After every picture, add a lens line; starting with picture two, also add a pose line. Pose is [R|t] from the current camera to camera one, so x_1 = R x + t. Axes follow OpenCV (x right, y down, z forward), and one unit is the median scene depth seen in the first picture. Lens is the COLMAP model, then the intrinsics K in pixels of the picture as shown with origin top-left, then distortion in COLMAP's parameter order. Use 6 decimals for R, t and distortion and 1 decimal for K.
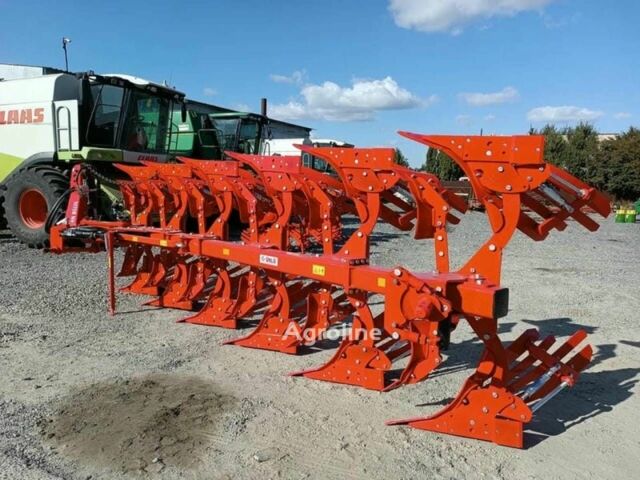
lens RADIAL K [[475.5, 0, 320.6], [0, 475.5, 242.0], [0, 0, 1]] dist [0.004816, -0.002778]
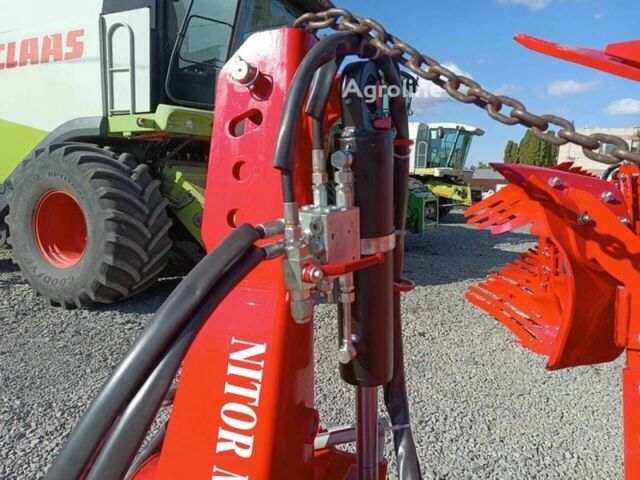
lens RADIAL K [[475.5, 0, 319.0], [0, 475.5, 239.8], [0, 0, 1]] dist [0.004816, -0.002778]
pose [[0.995623, 0.021419, -0.090974, -0.283011], [-0.021244, 0.999770, 0.002888, -0.065597], [0.091015, -0.000943, 0.995849, 0.519894]]
